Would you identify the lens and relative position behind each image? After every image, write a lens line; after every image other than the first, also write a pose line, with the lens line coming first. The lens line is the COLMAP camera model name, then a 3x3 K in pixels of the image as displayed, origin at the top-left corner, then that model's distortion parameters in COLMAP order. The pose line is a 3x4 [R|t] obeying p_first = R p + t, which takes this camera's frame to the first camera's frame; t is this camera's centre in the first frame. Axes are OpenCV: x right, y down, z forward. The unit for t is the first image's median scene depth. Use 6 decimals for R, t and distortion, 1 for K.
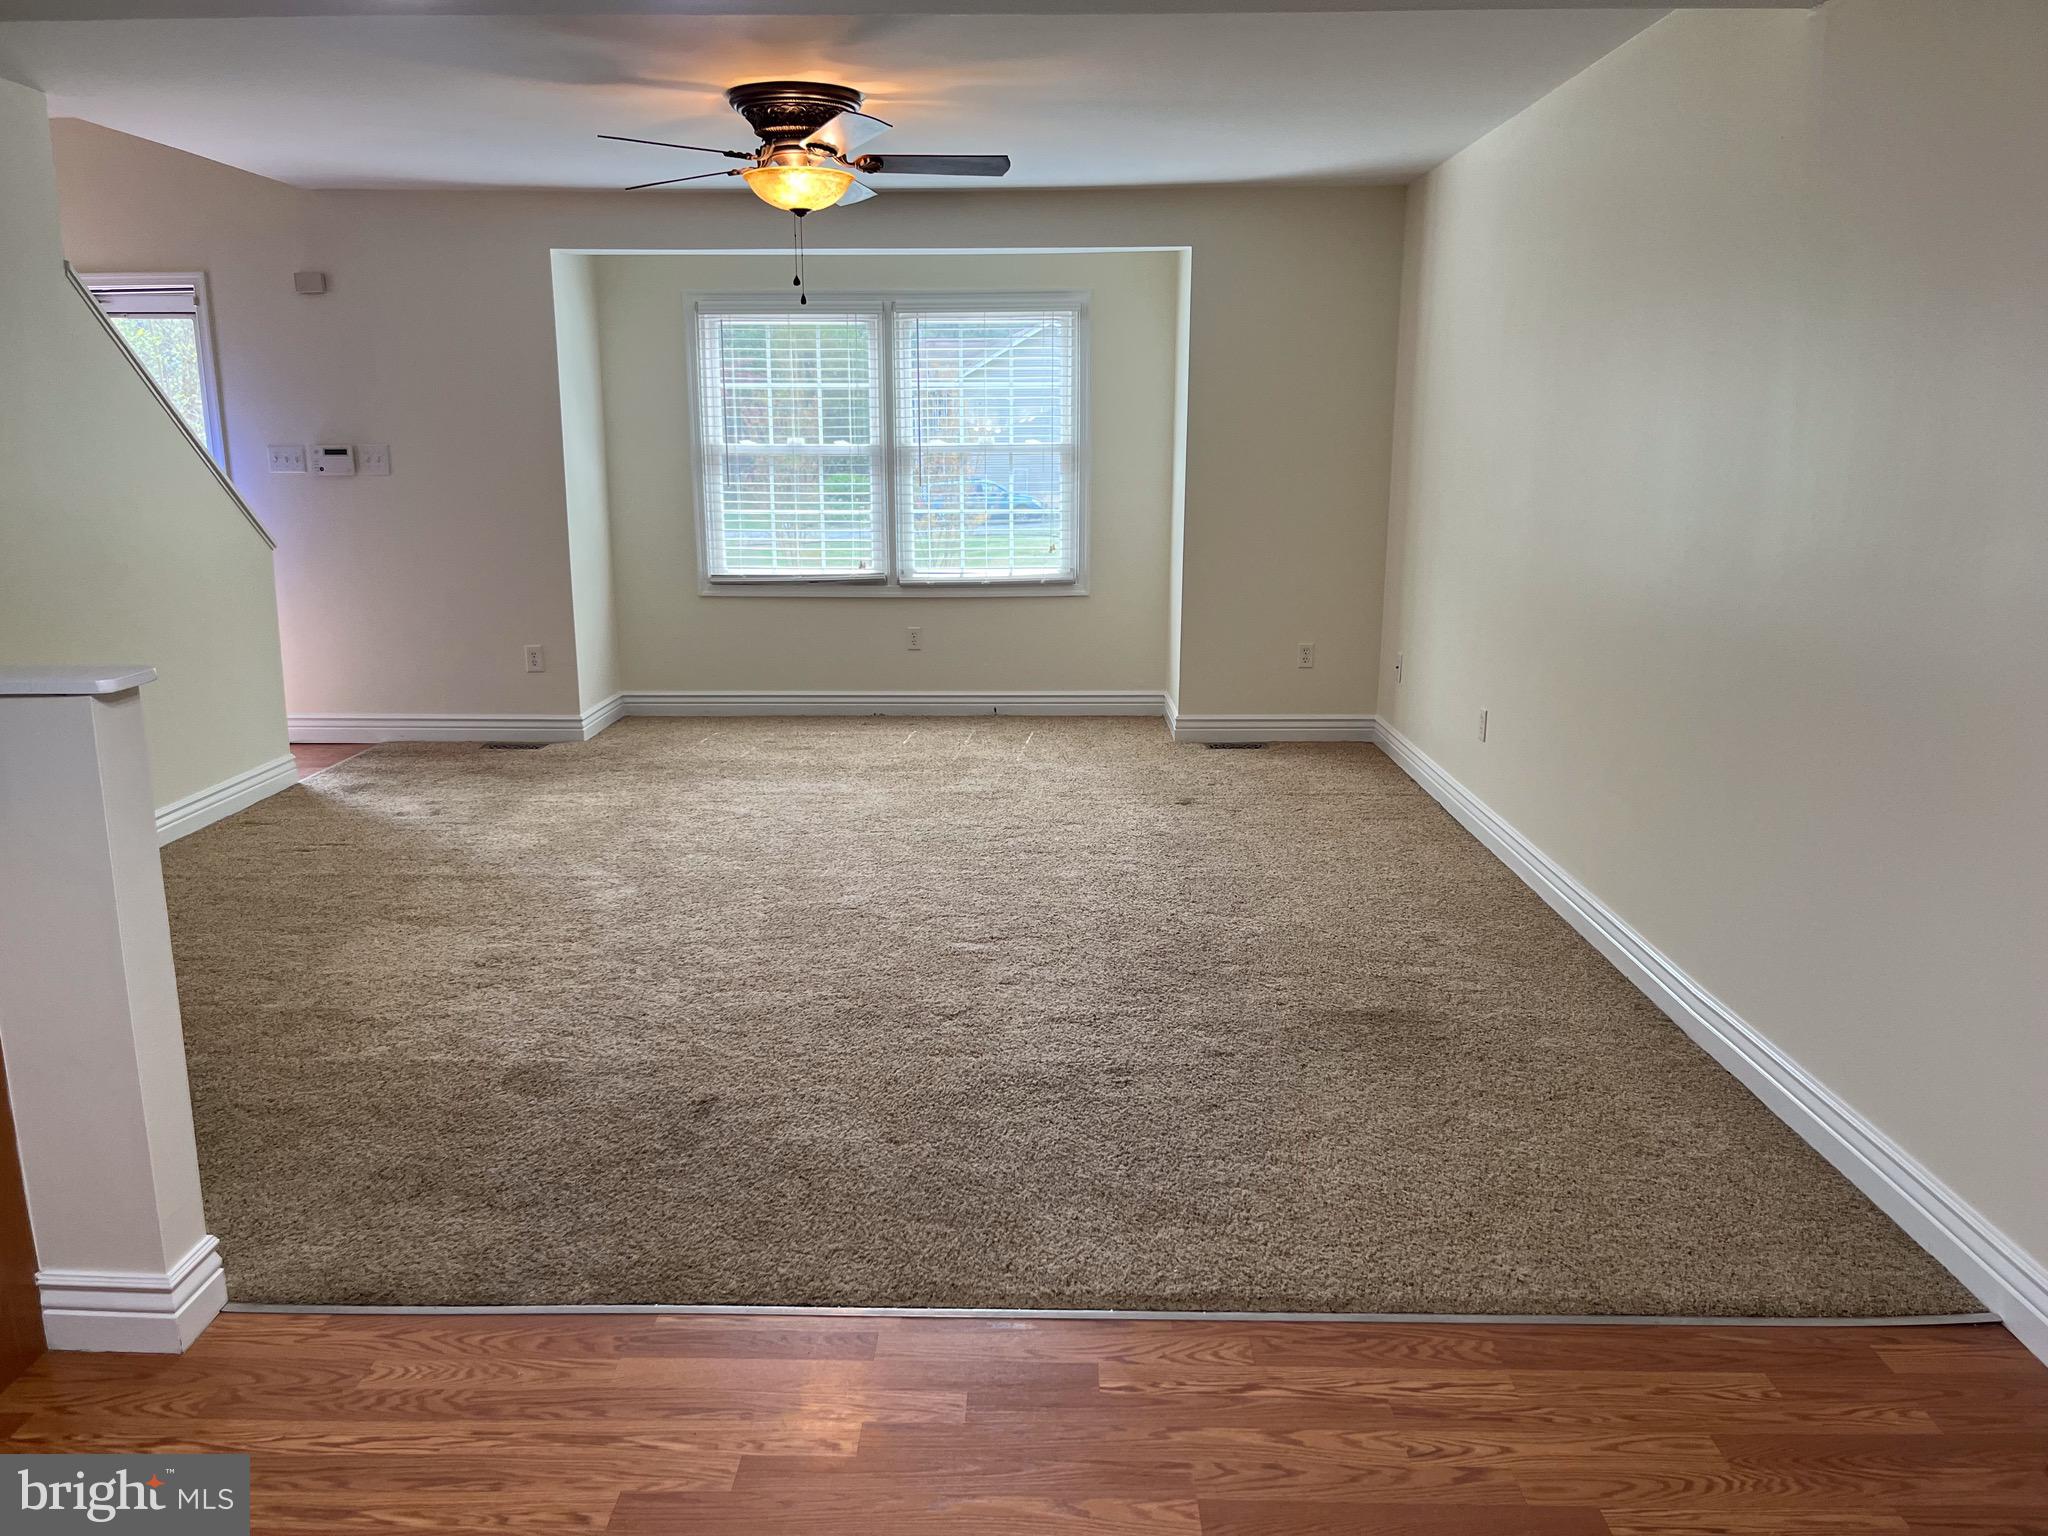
lens RADIAL K [[1544.4, 0, 1020.4], [0, 1544.4, 773.9], [0, 0, 1]] dist [0.051462, -0.070470]
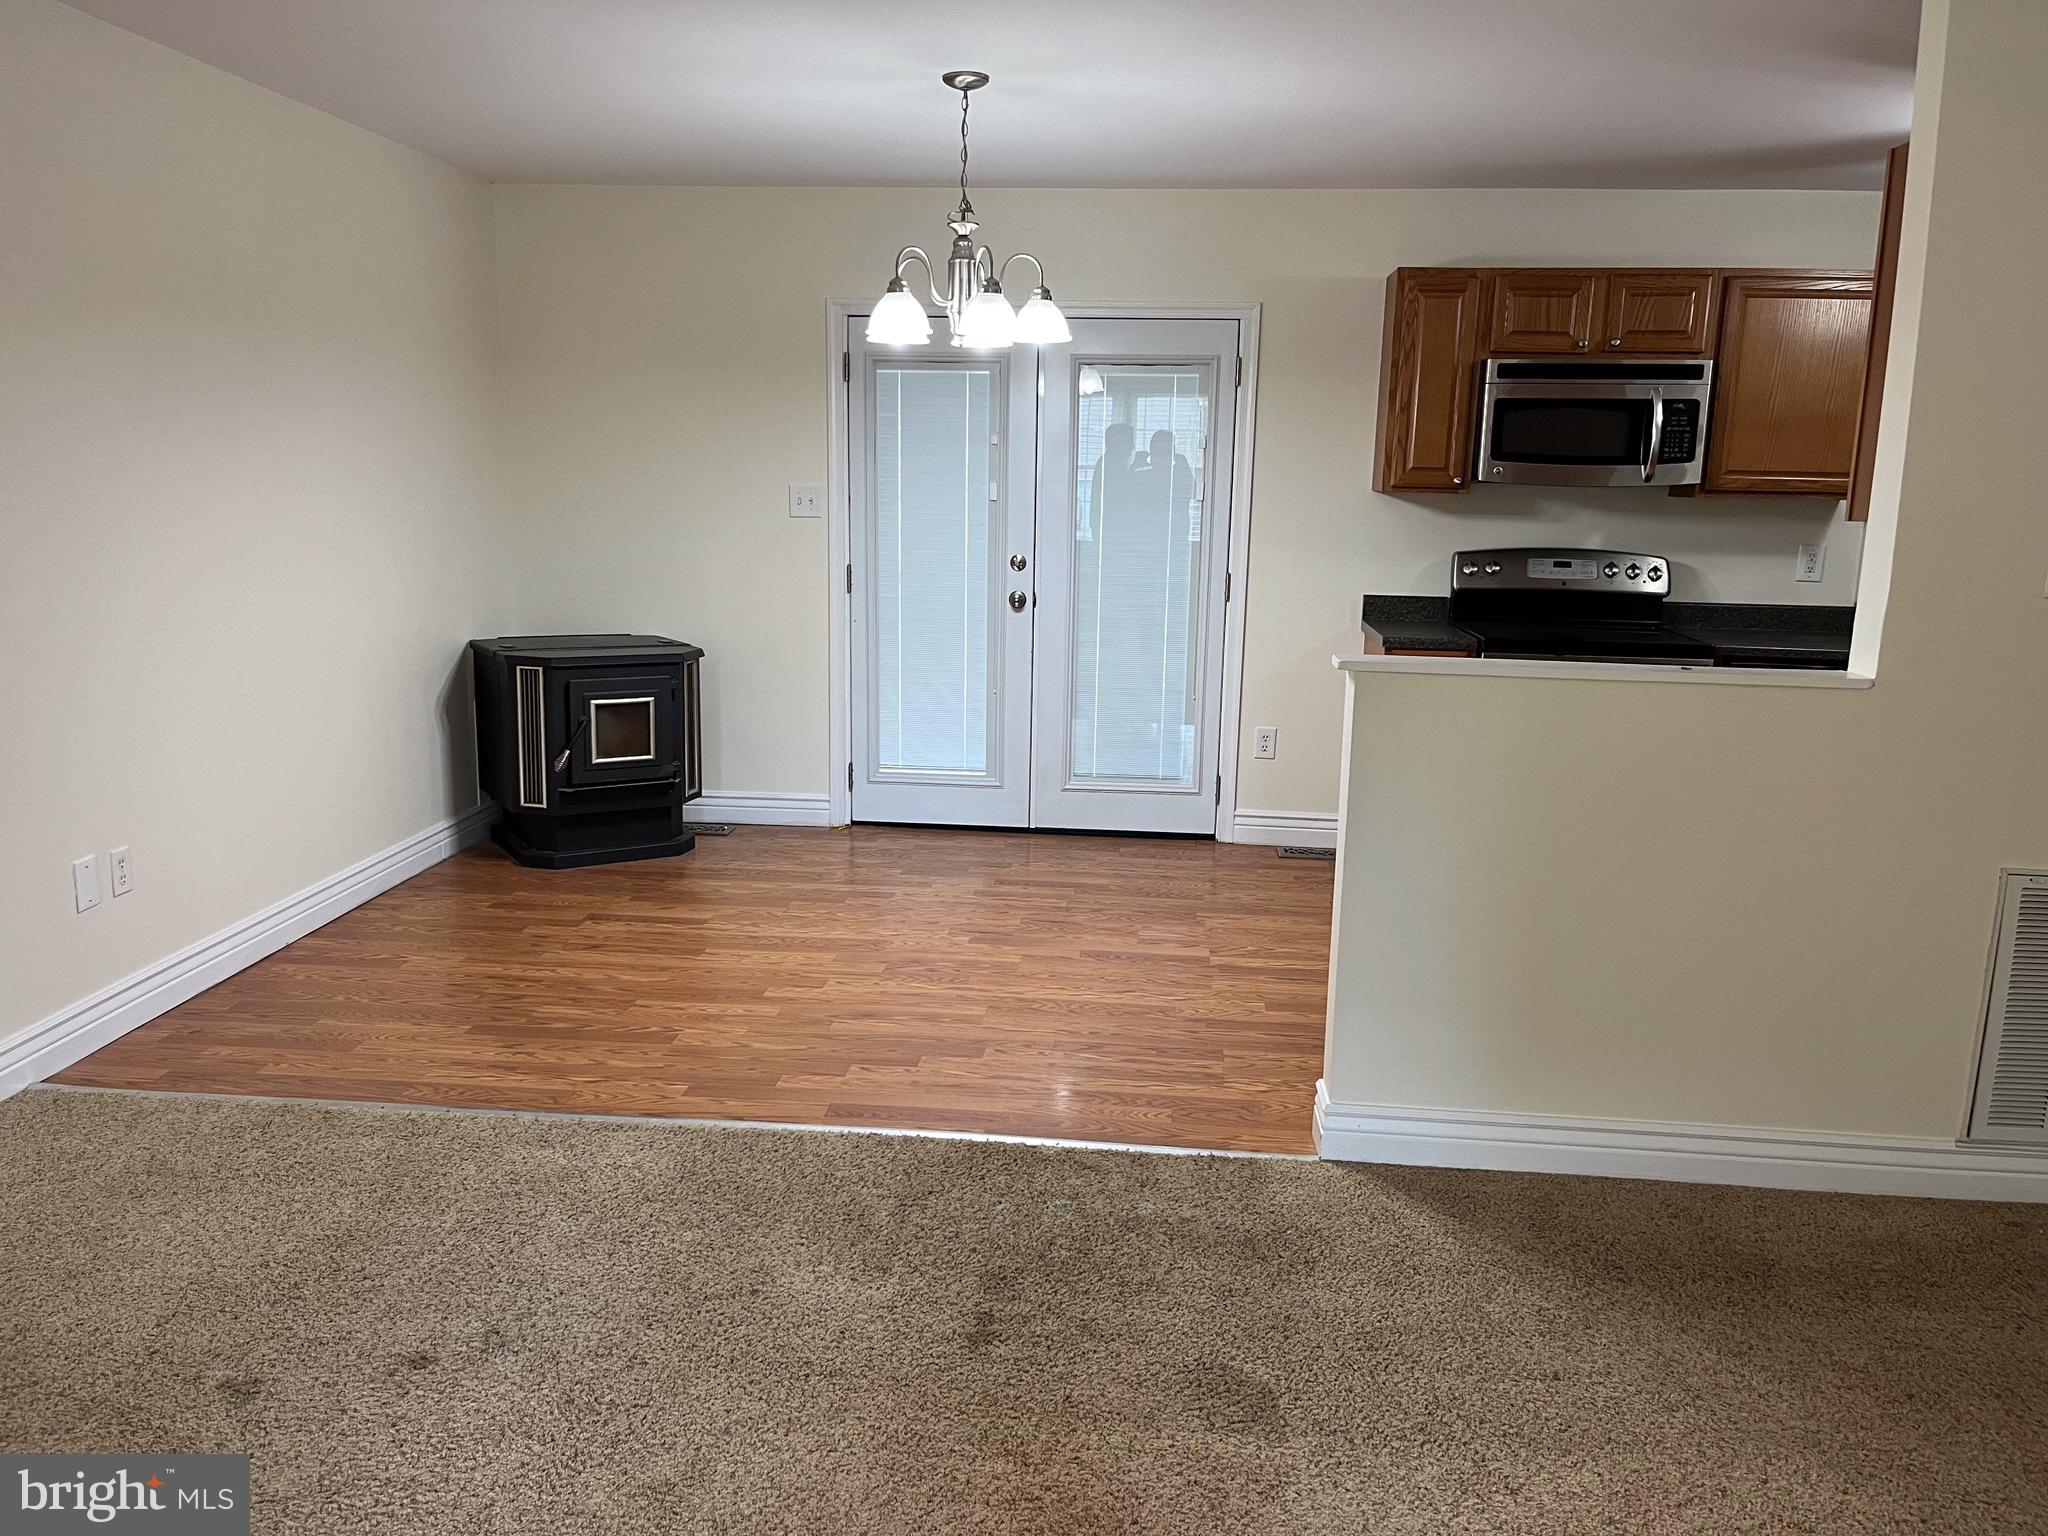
lens RADIAL K [[1544.4, 0, 1031.4], [0, 1544.4, 774.2], [0, 0, 1]] dist [0.051462, -0.070470]
pose [[-0.997390, -0.033487, 0.063964, -0.381376], [-0.005082, 0.916300, 0.400461, -0.514360], [-0.072020, 0.399091, -0.914078, 2.285434]]
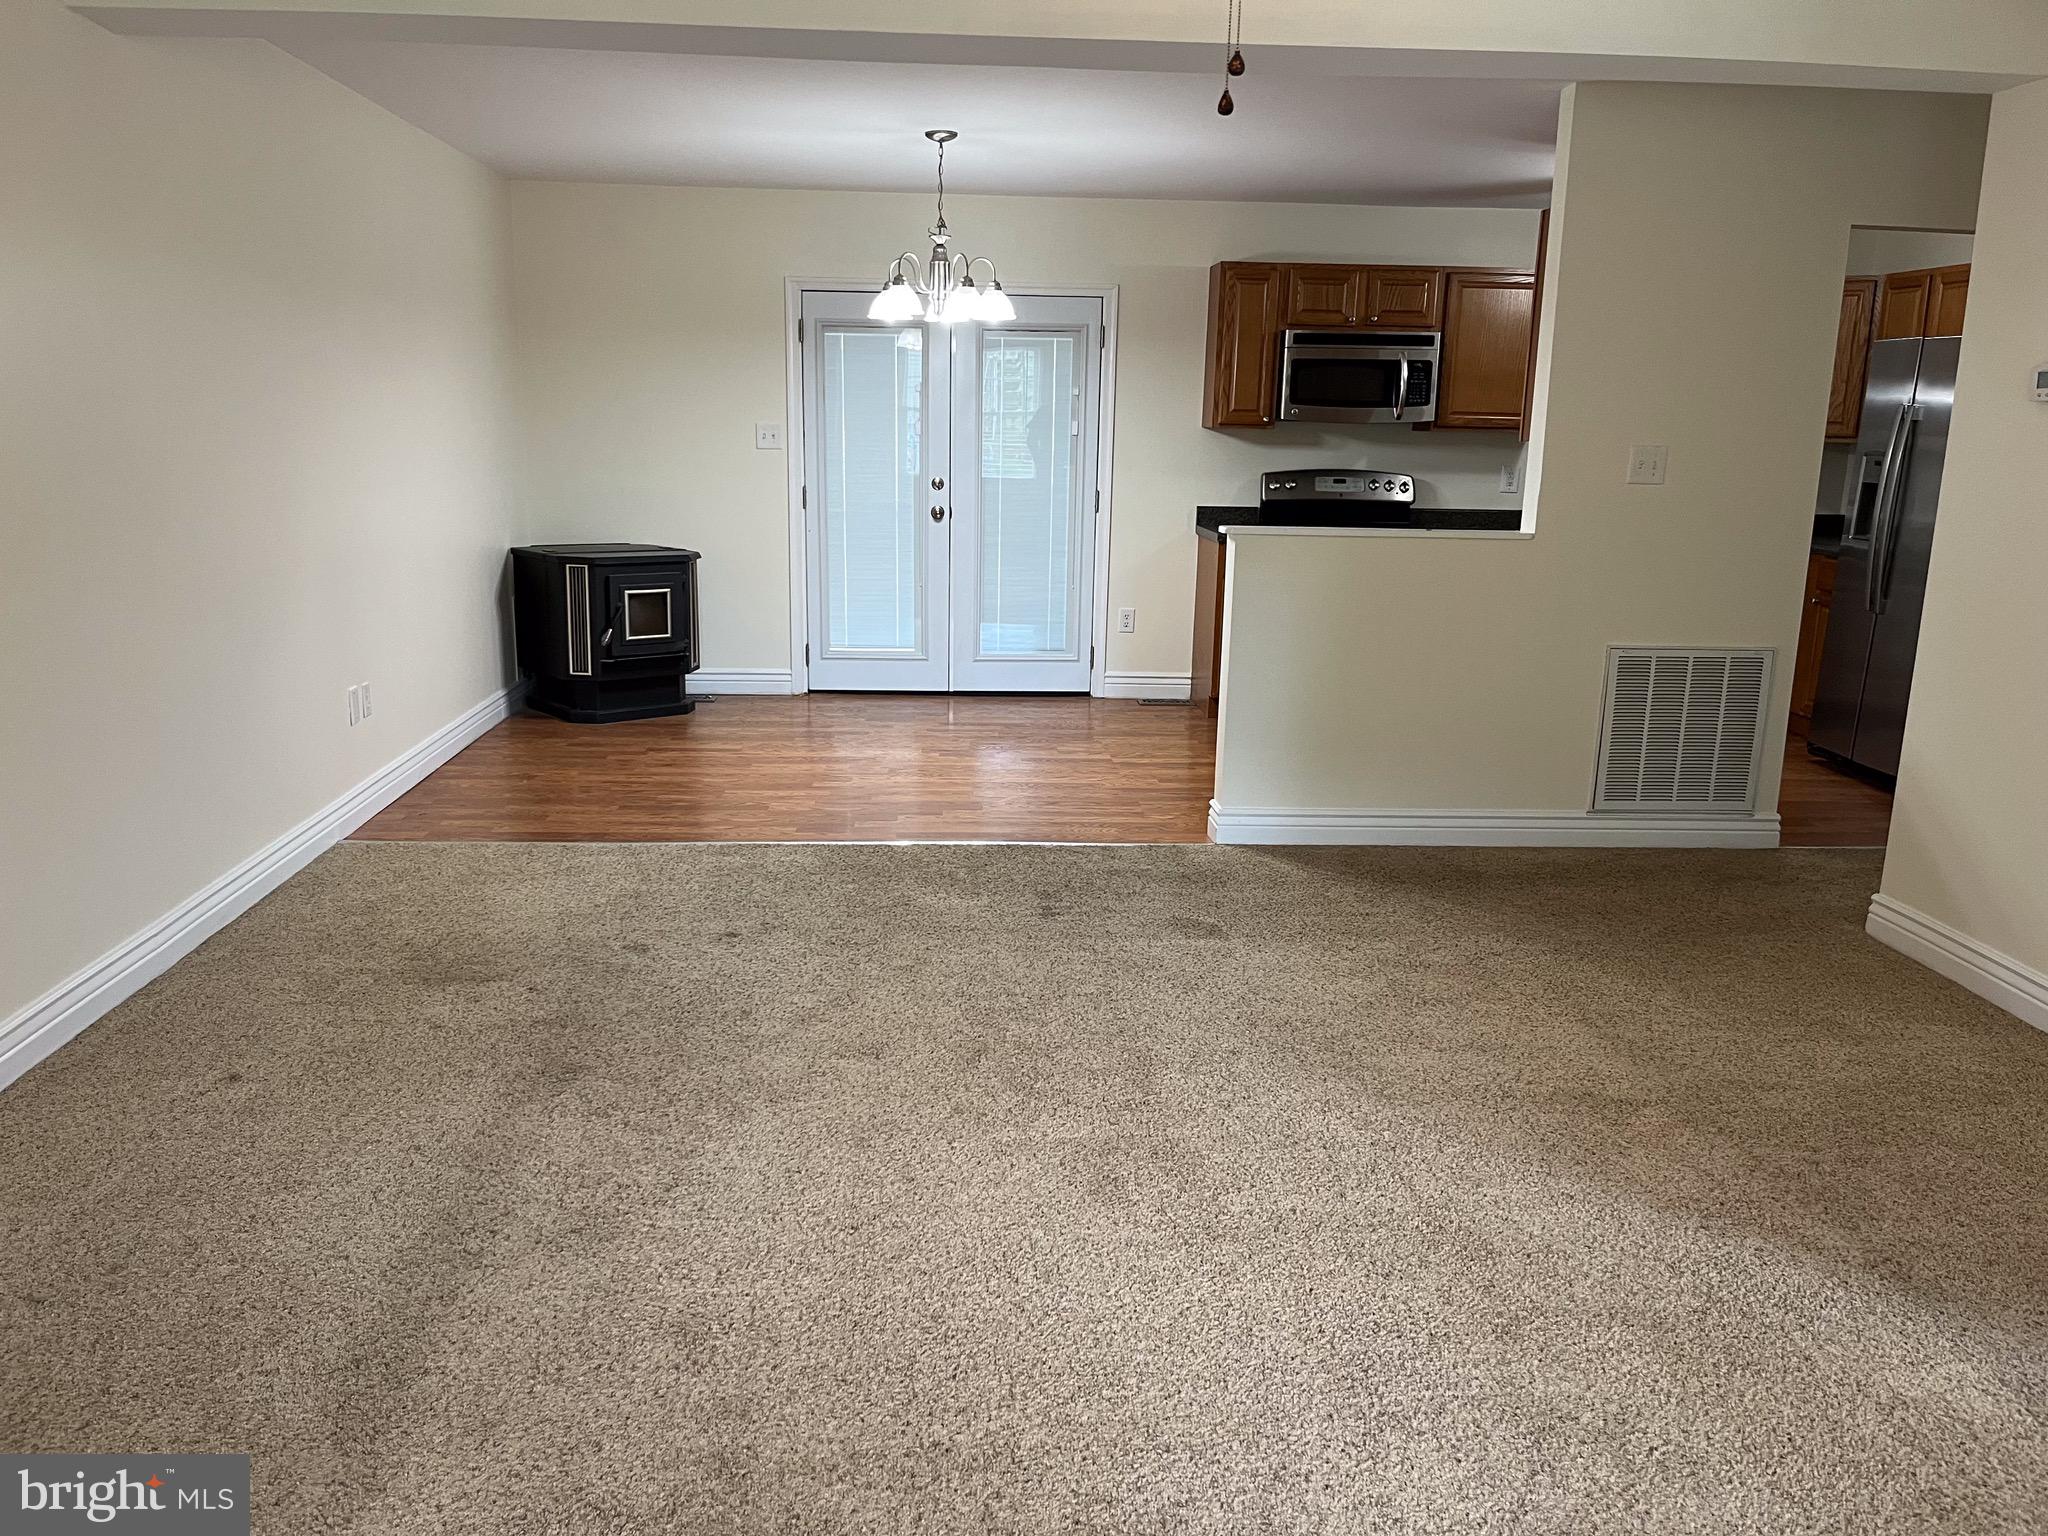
lens RADIAL K [[1544.4, 0, 1030.3], [0, 1544.4, 777.4], [0, 0, 1]] dist [0.051462, -0.070470]
pose [[-0.996450, 0.000148, -0.084182, -0.103060], [-0.036115, 0.902547, 0.429073, -0.674132], [0.076041, 0.430591, -0.899338, 3.083600]]
